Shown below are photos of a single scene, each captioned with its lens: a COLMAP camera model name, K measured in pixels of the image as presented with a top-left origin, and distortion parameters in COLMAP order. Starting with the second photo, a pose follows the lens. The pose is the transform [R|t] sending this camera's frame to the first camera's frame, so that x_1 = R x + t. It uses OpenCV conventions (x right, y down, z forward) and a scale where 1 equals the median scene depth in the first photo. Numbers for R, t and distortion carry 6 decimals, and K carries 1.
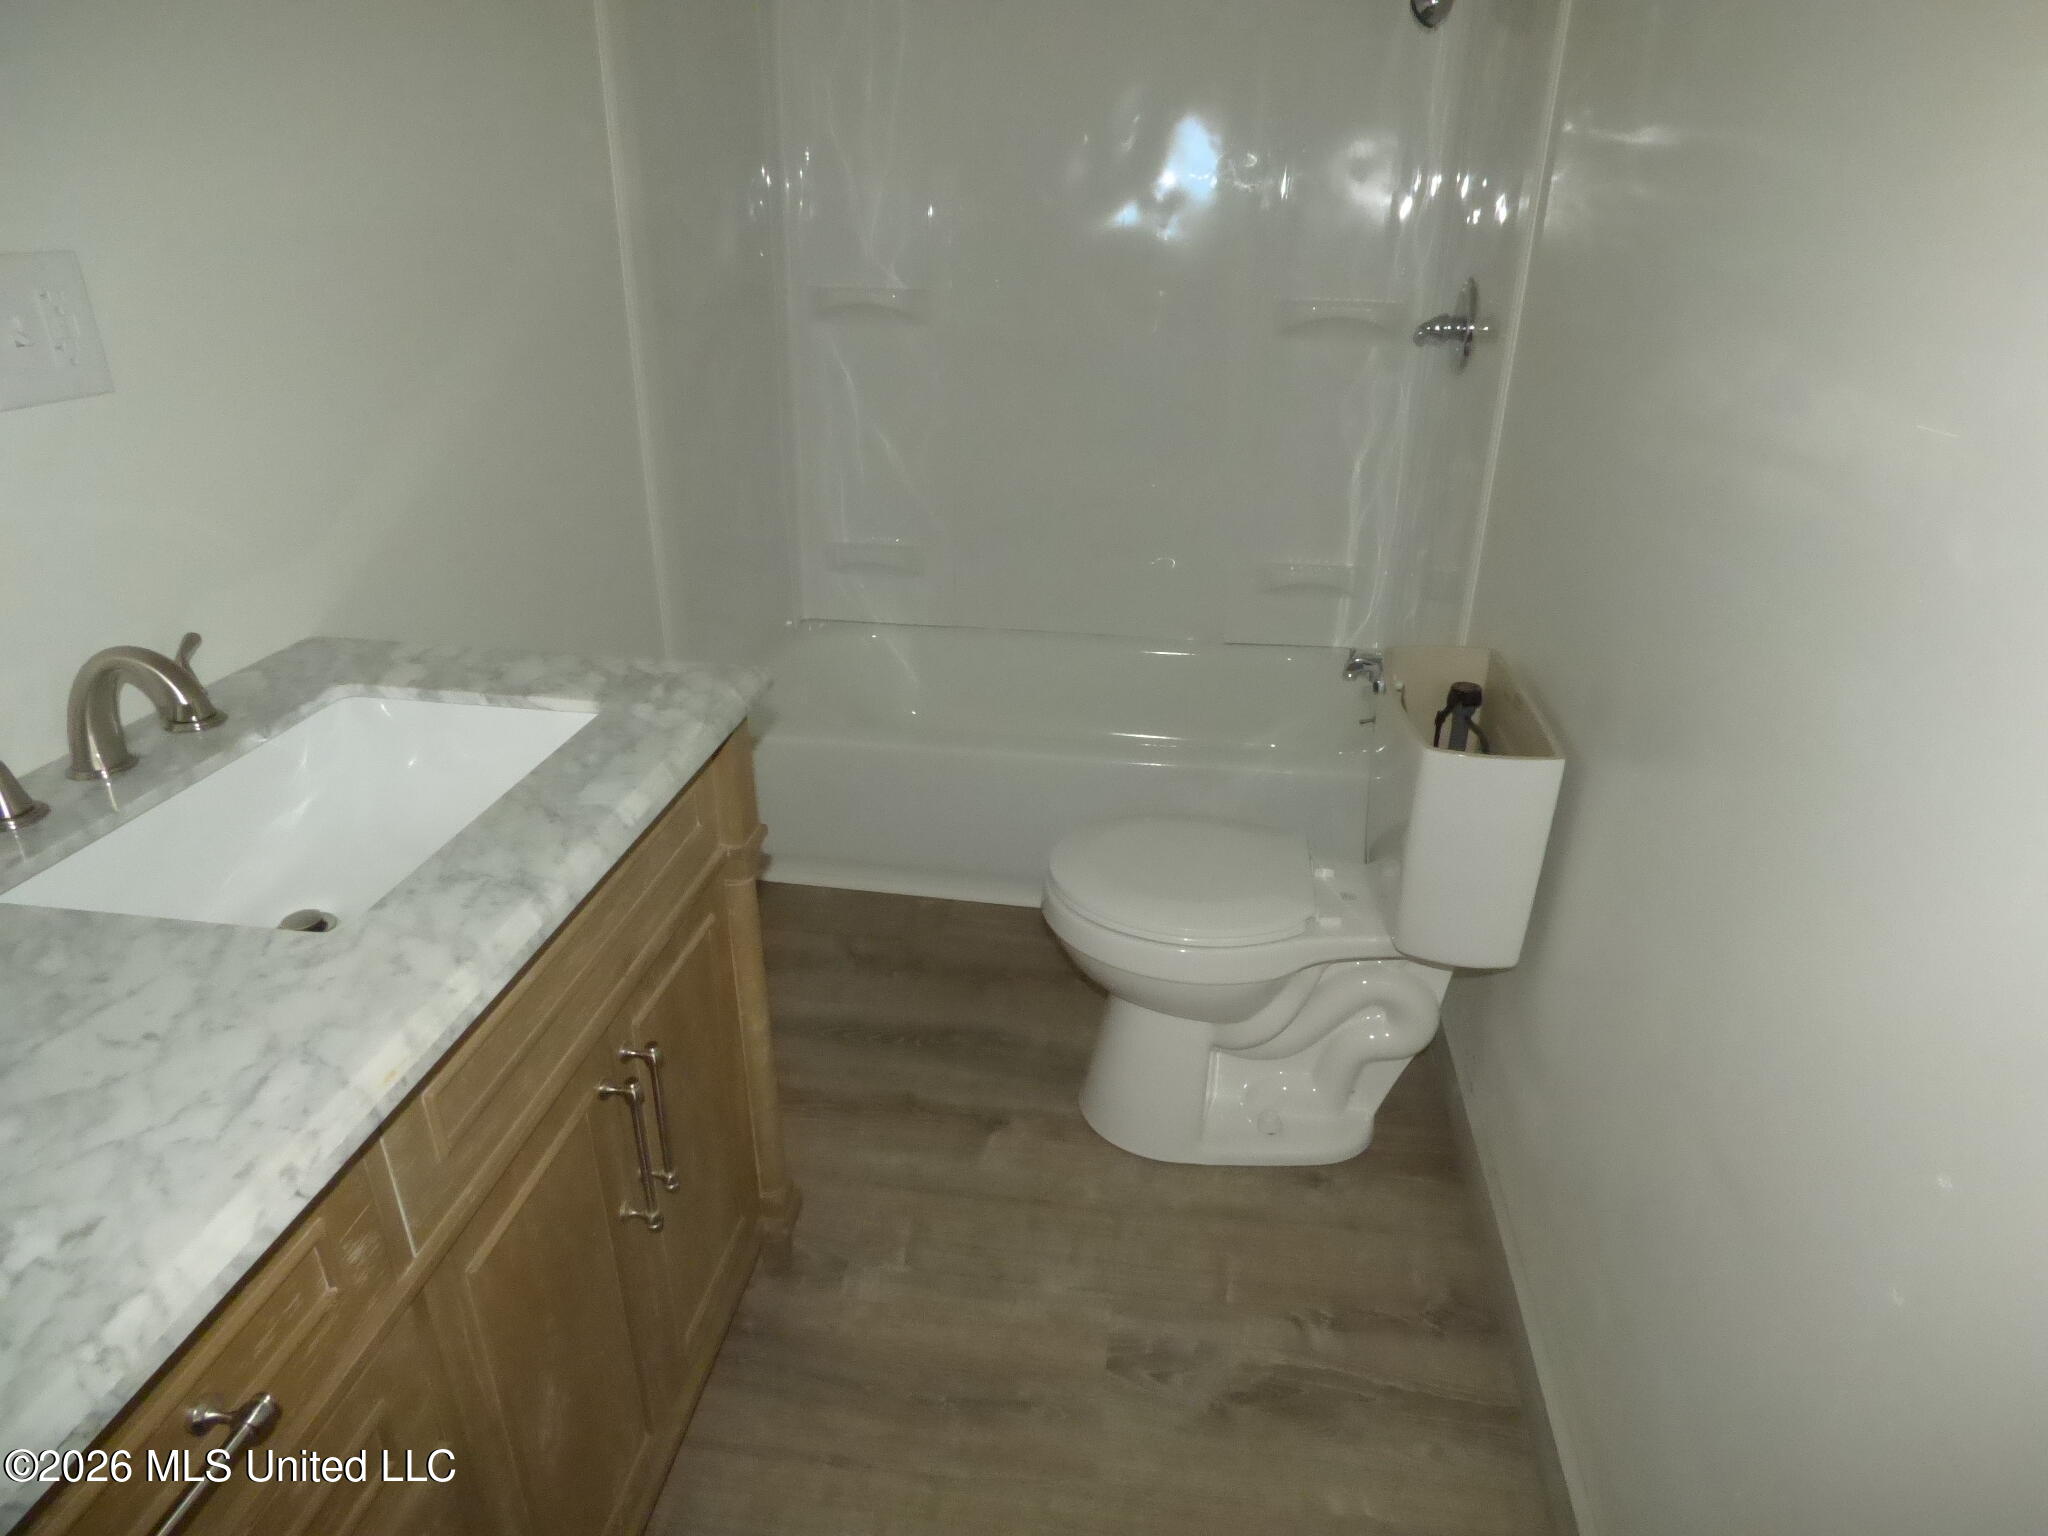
lens RADIAL K [[1220.8, 0, 1030.2], [0, 1220.8, 761.1], [0, 0, 1]] dist [-0.009042, 0.015834]
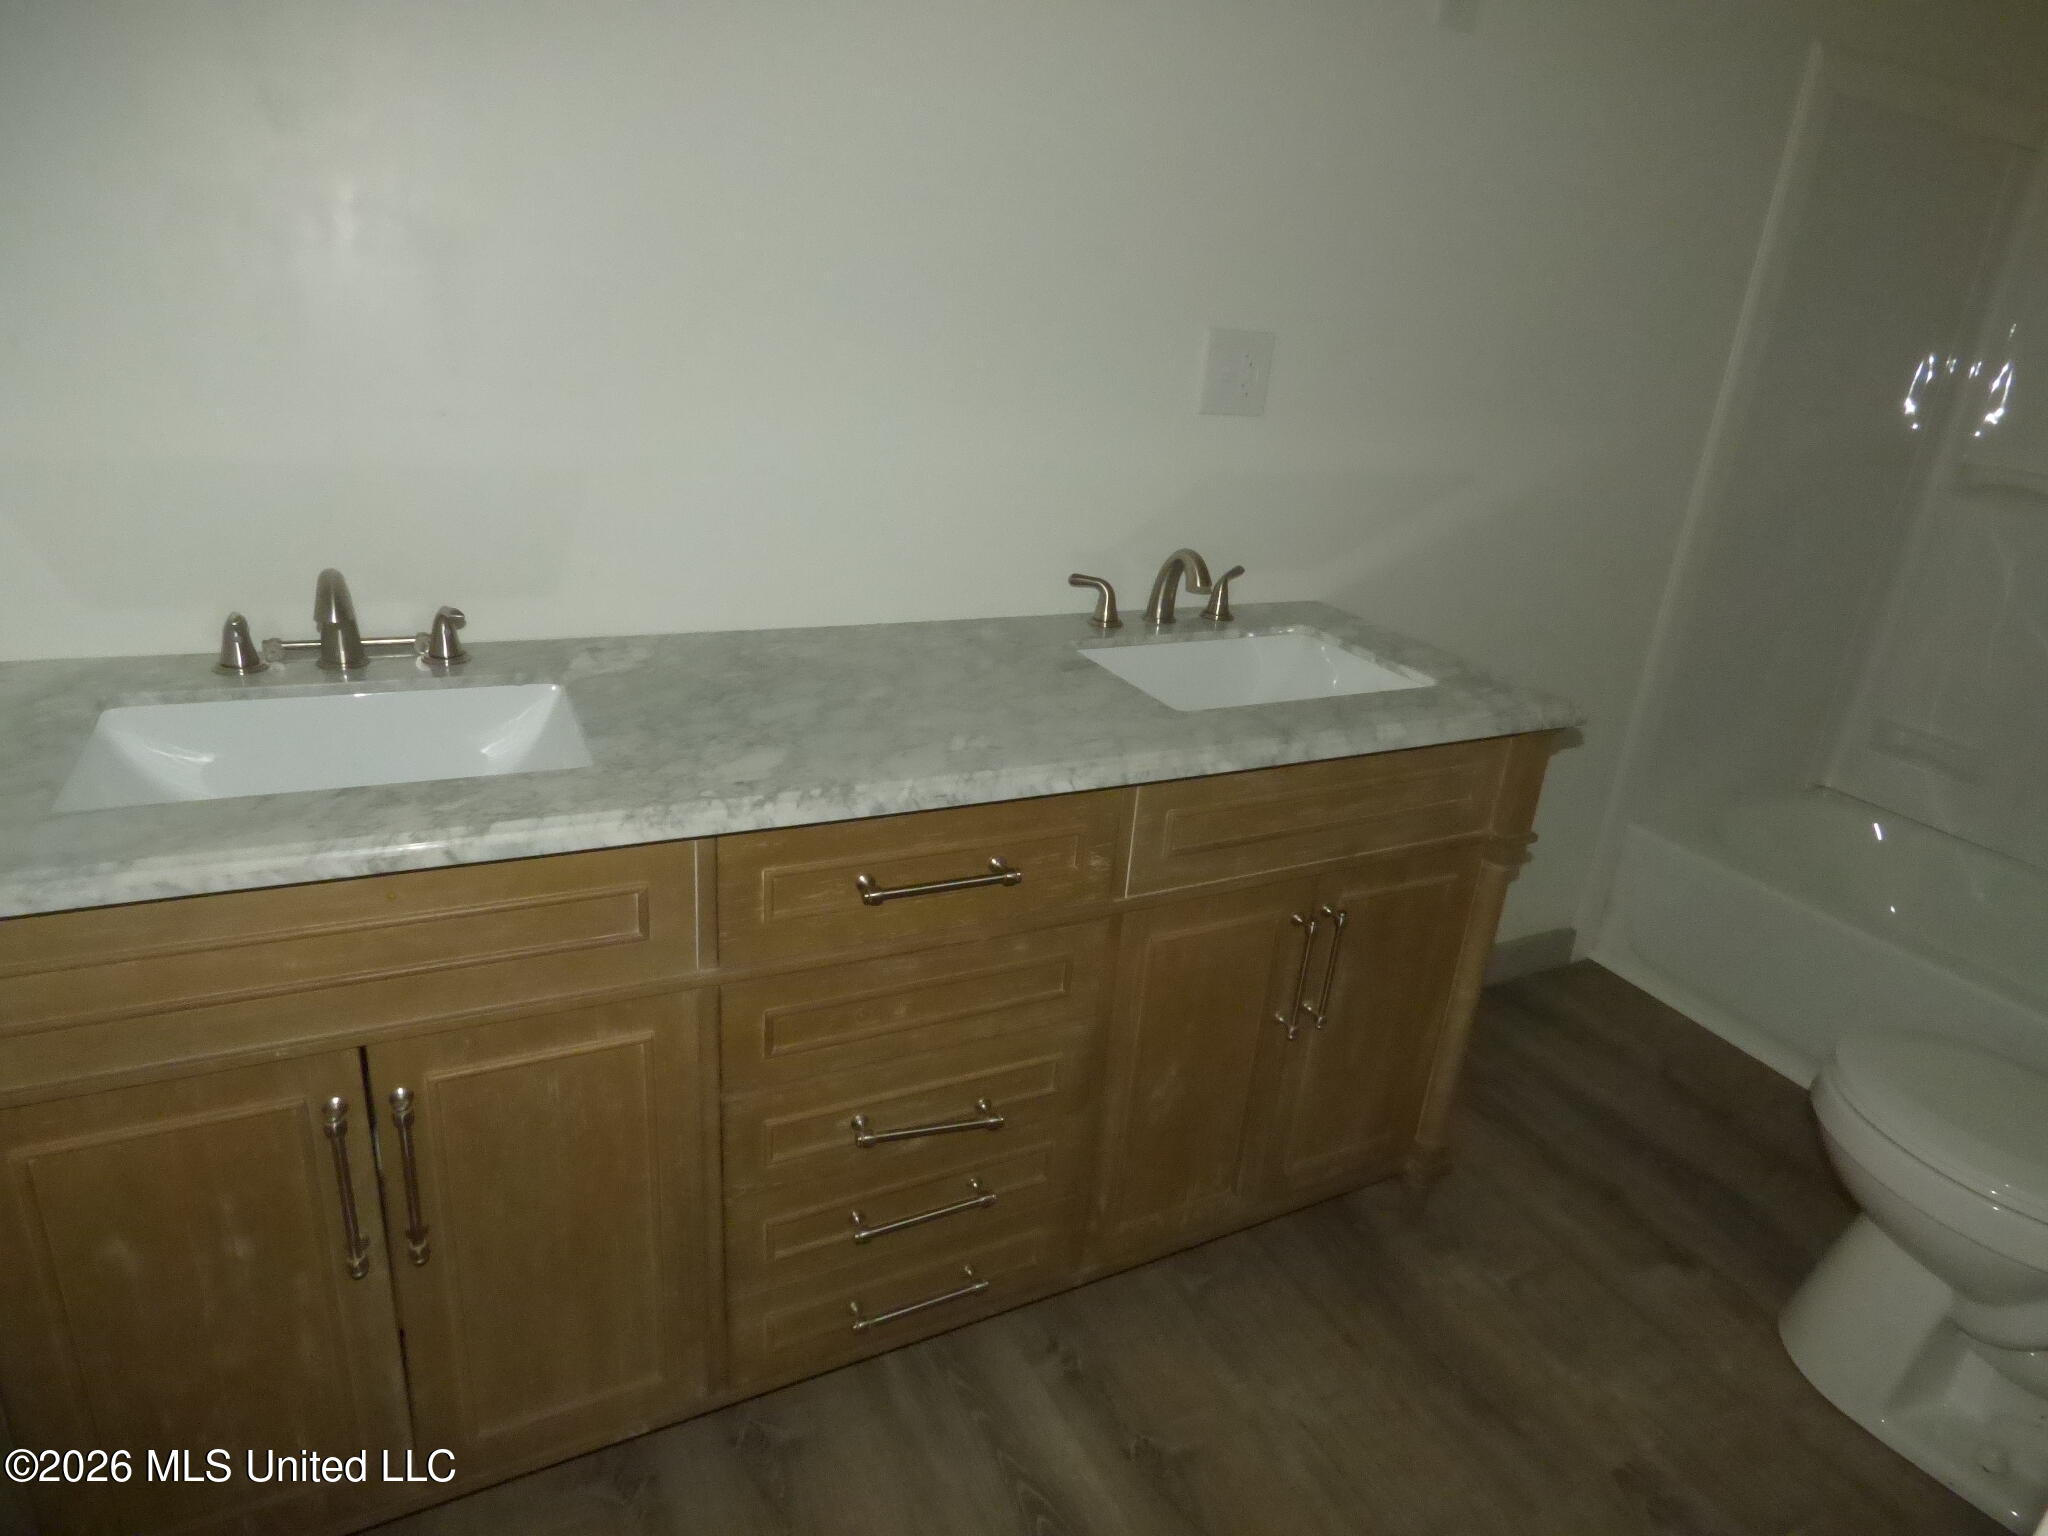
lens RADIAL K [[1228.0, 0, 1032.6], [0, 1228.0, 753.3], [0, 0, 1]] dist [-0.004455, 0.000025]
pose [[0.568944, 0.323955, -0.755881, 0.421300], [-0.410445, 0.908338, 0.080358, 0.093180], [0.712627, 0.264528, 0.649759, -0.163533]]
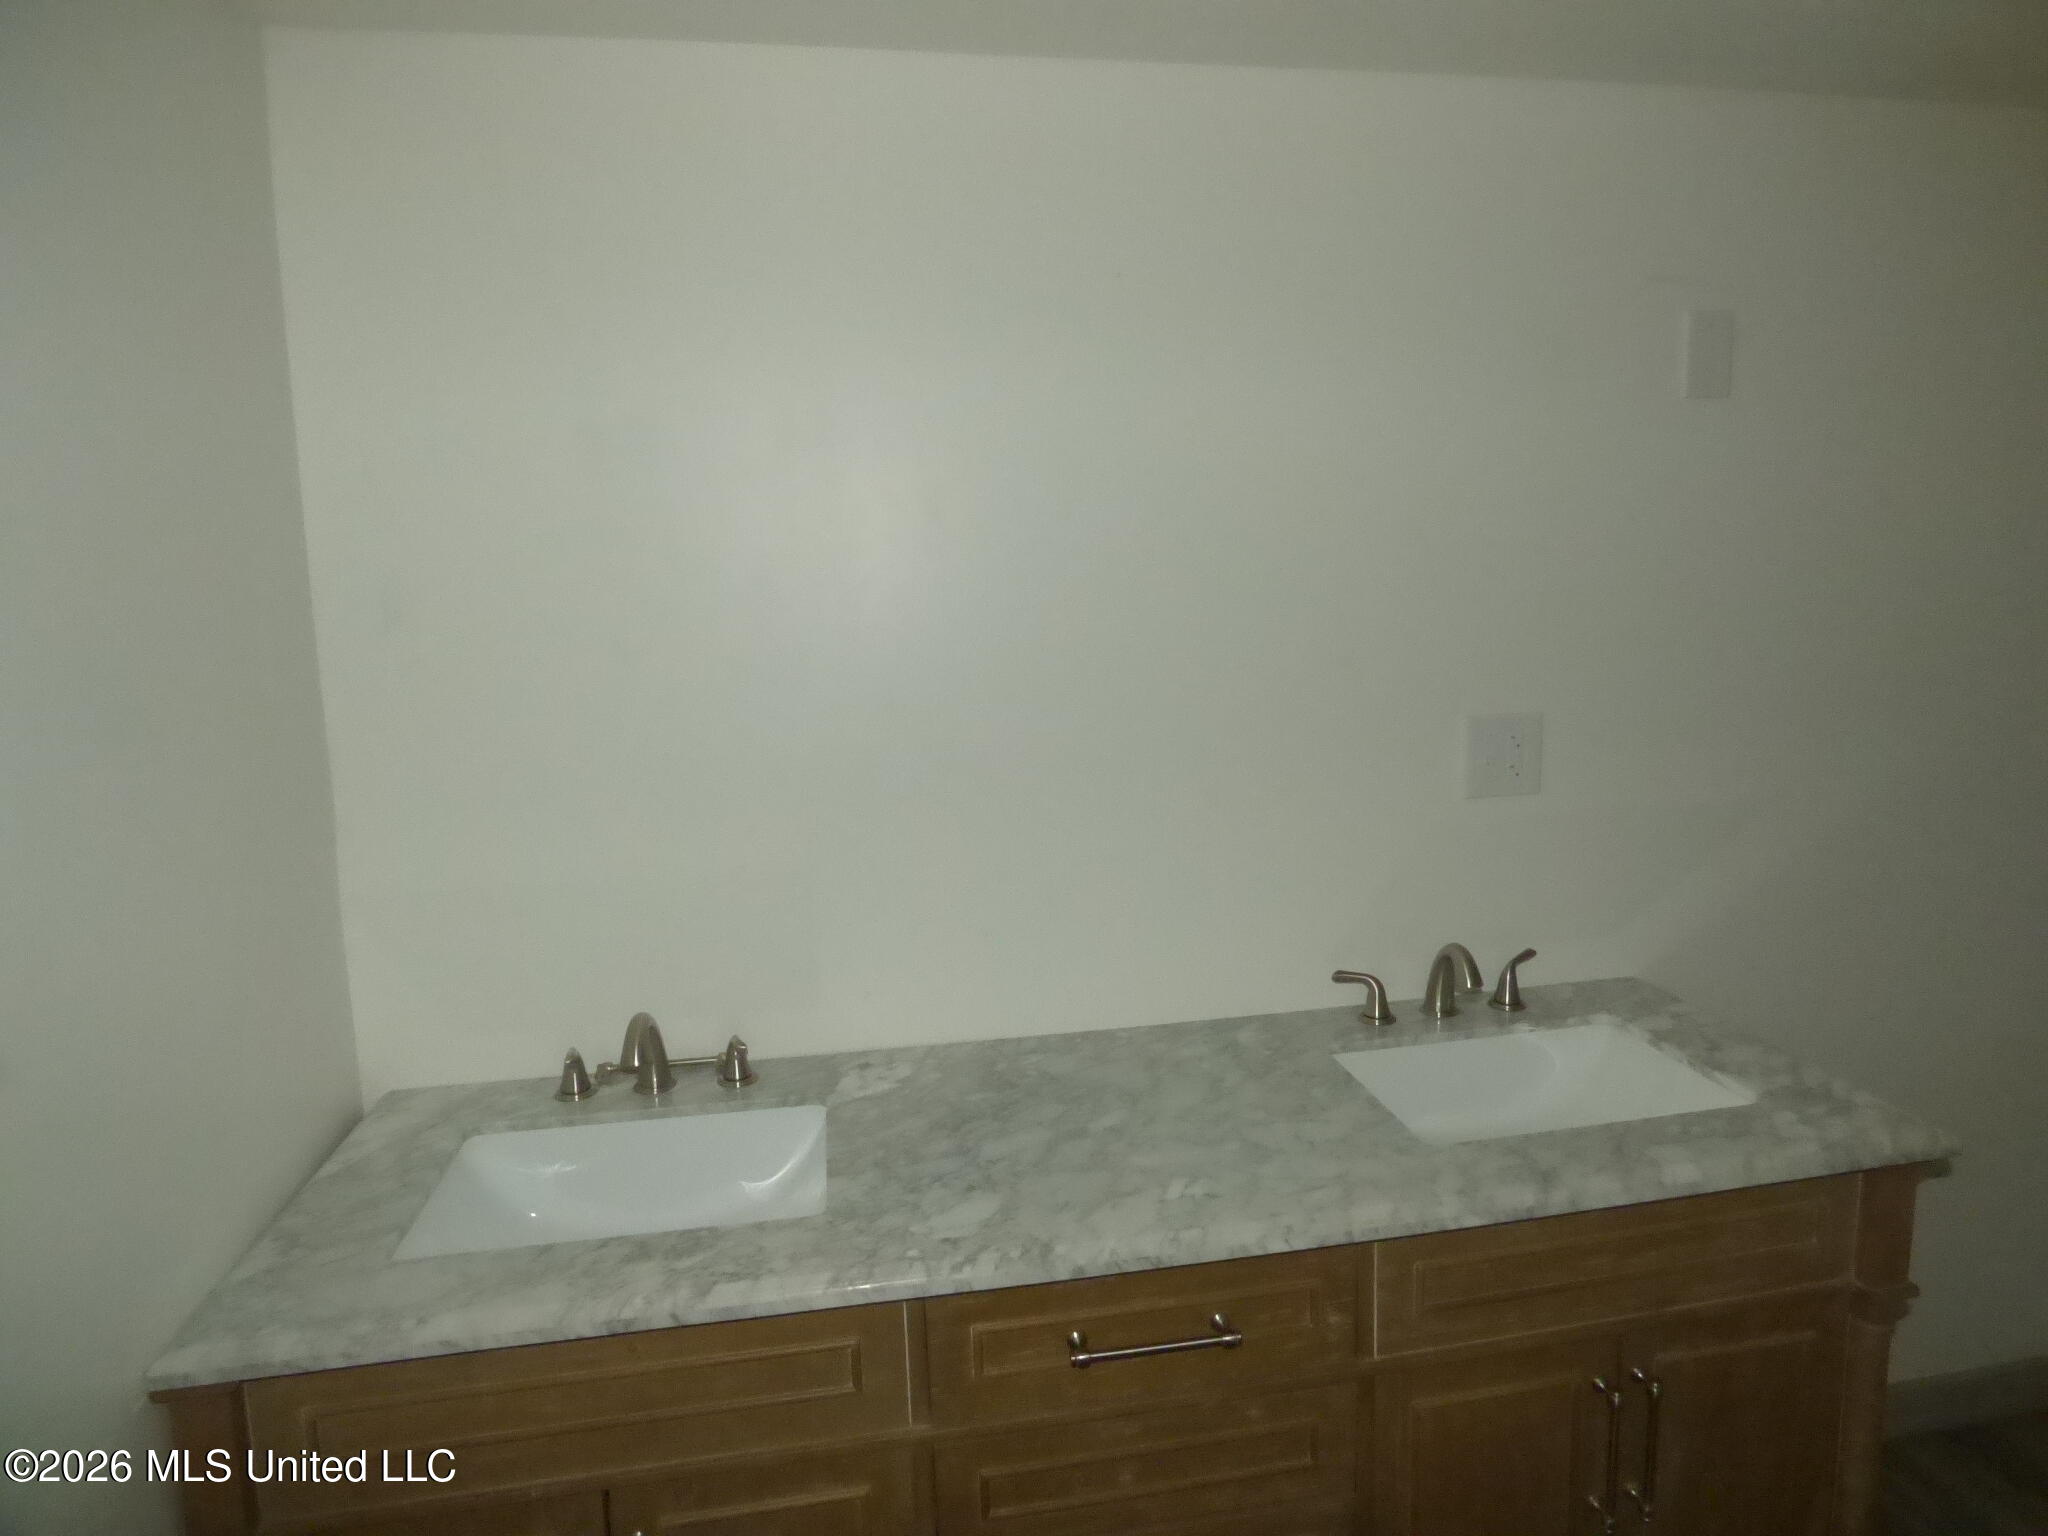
lens RADIAL K [[1243.3, 0, 1027.2], [0, 1243.3, 760.5], [0, 0, 1]] dist [-0.025087, 0.000818]
pose [[0.298685, 0.121415, -0.946597, 0.490650], [-0.364228, 0.931299, 0.004526, -0.094528], [0.882114, 0.343426, 0.322388, -0.098617]]
